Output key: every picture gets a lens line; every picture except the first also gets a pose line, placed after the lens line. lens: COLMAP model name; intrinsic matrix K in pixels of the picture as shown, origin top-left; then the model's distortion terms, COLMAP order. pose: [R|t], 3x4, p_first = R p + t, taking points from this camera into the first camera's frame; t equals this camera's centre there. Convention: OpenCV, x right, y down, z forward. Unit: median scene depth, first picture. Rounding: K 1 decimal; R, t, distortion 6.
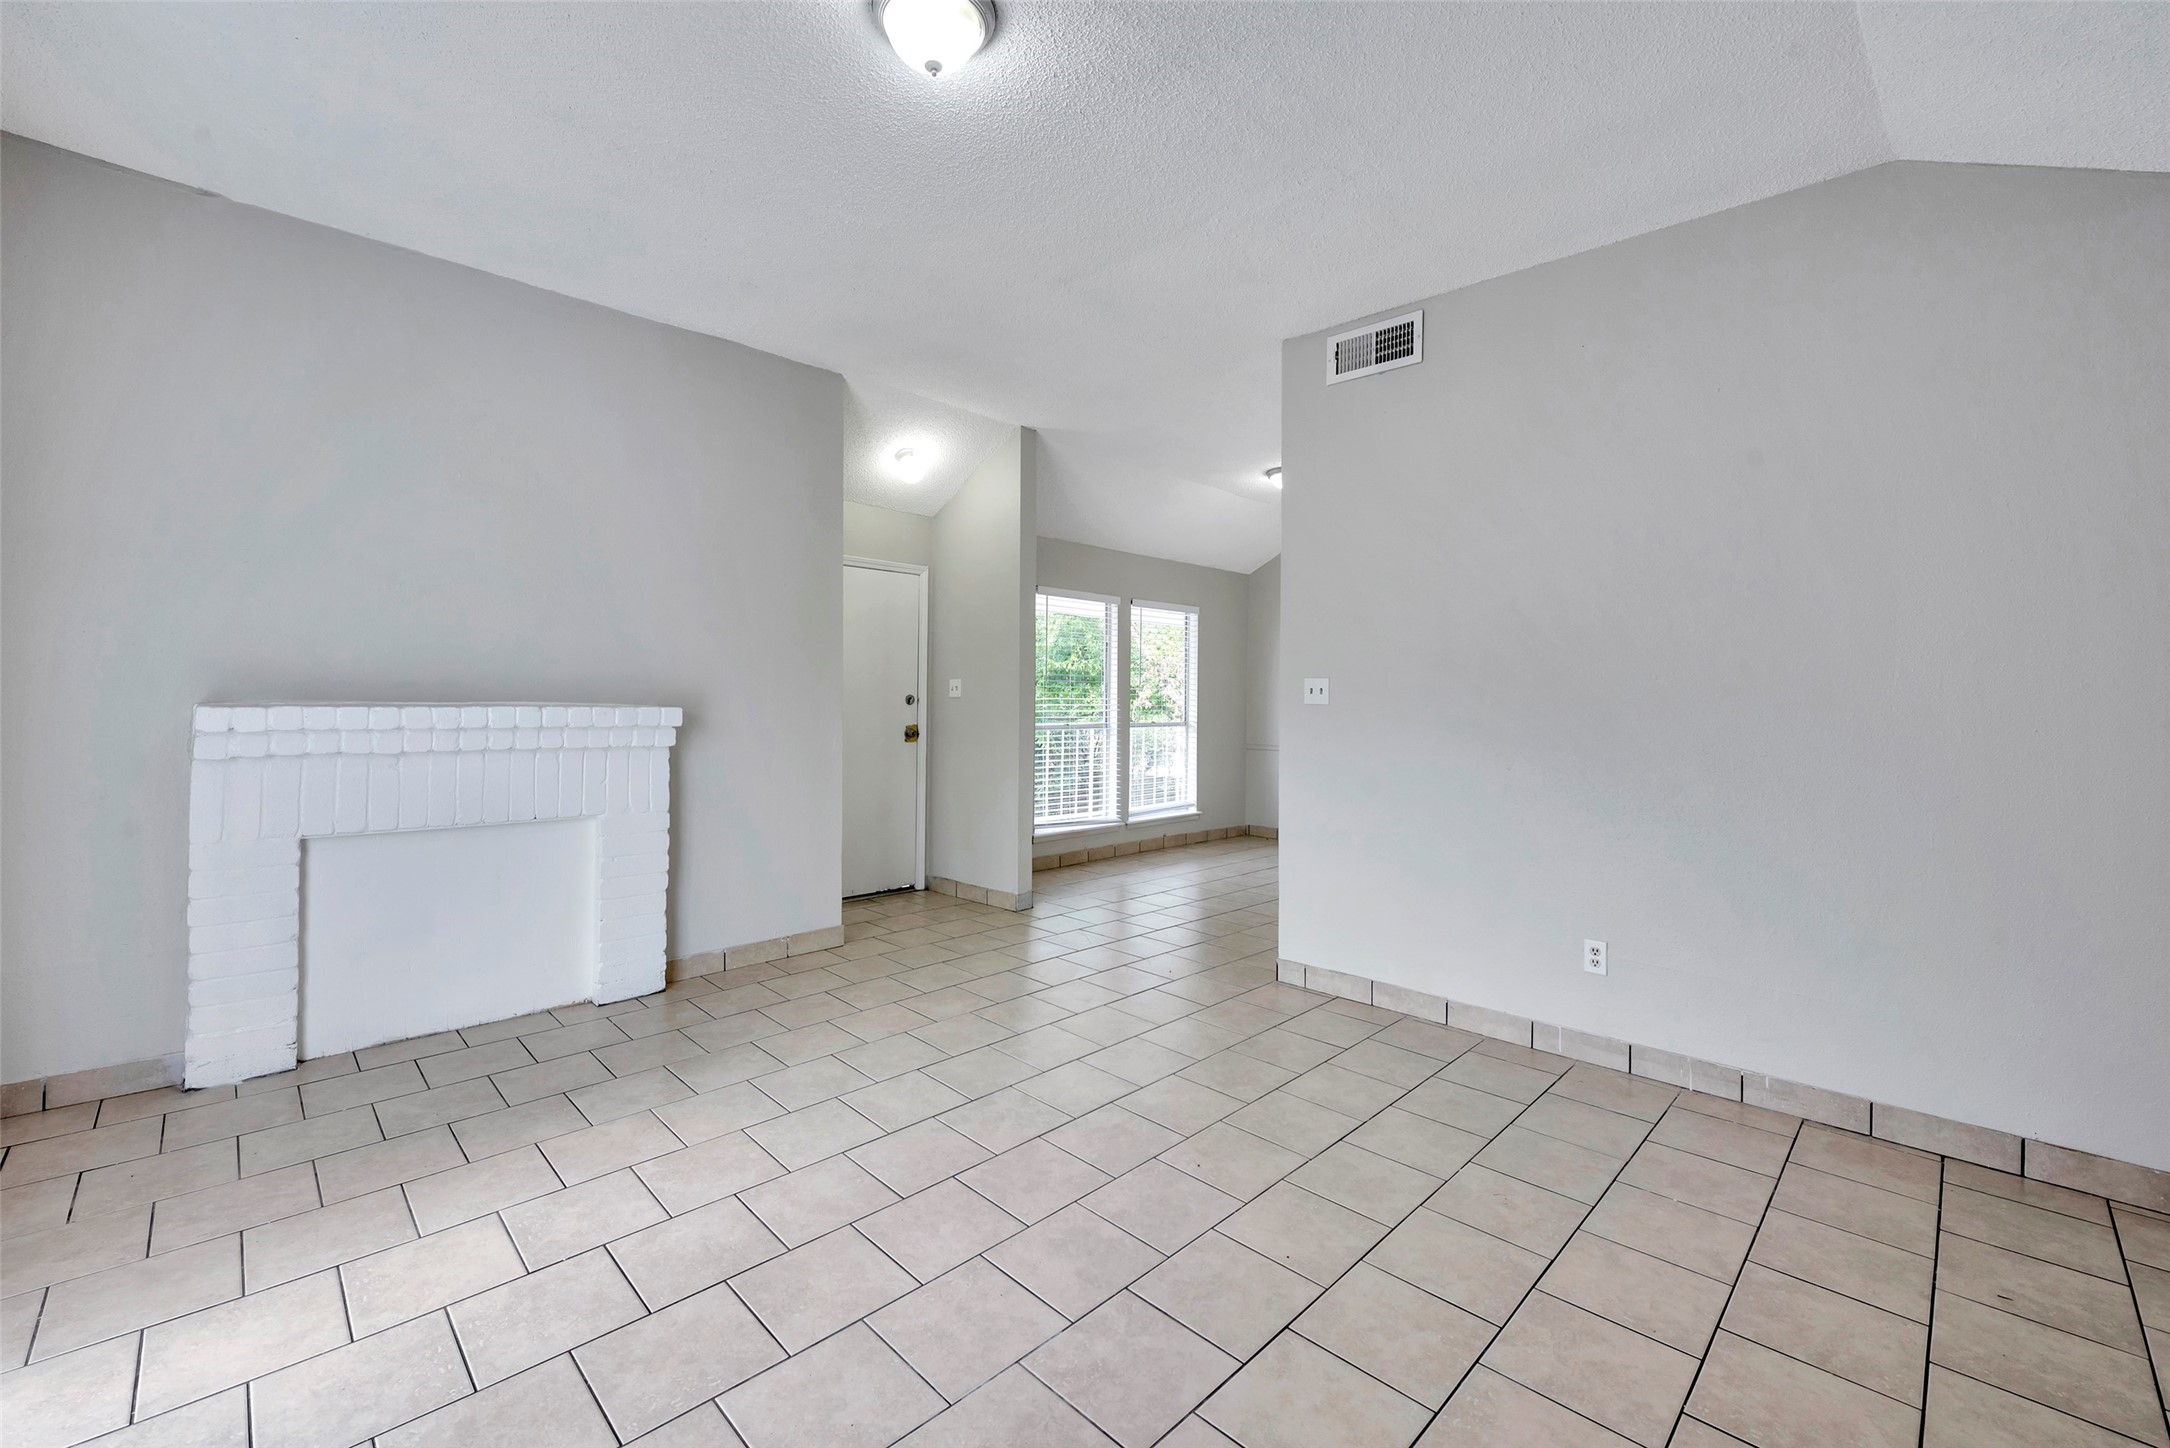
lens RADIAL K [[863.2, 0, 1072.8], [0, 863.2, 719.2], [0, 0, 1]] dist [-0.000663, -0.005697]
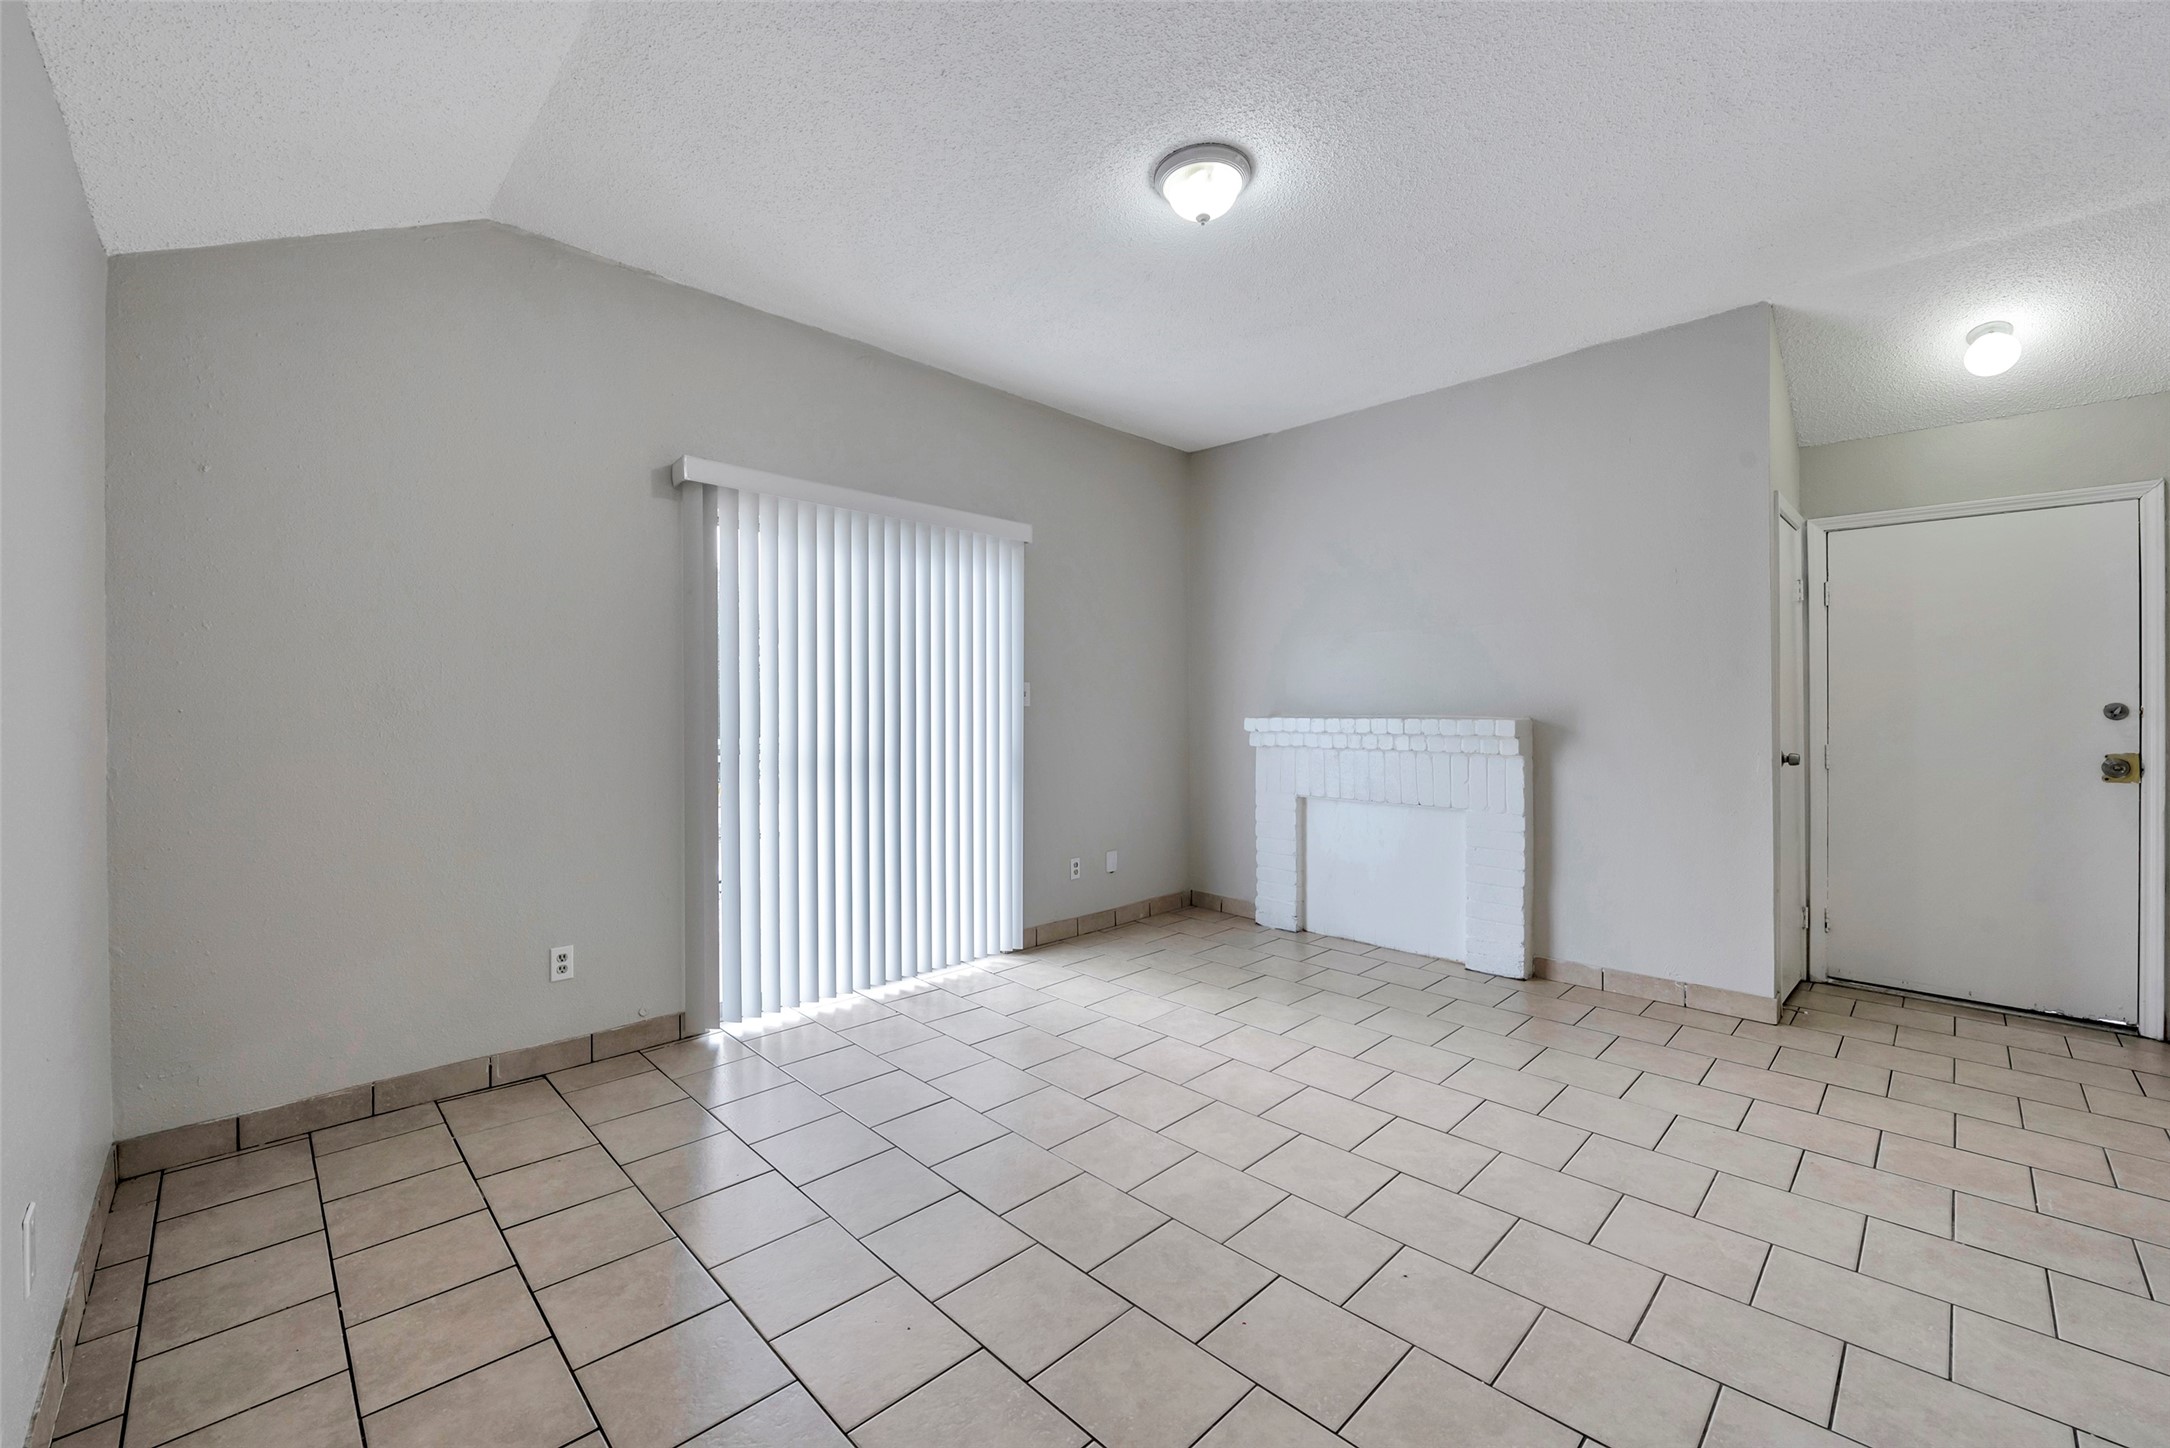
lens RADIAL K [[858.7, 0, 1077.4], [0, 858.7, 708.2], [0, 0, 1]] dist [-0.017814, -0.000240]
pose [[0.010353, -0.010124, -0.999895, 0.585214], [-0.022489, 0.999693, -0.010355, -0.004309], [0.999693, 0.022594, 0.010122, 0.409132]]
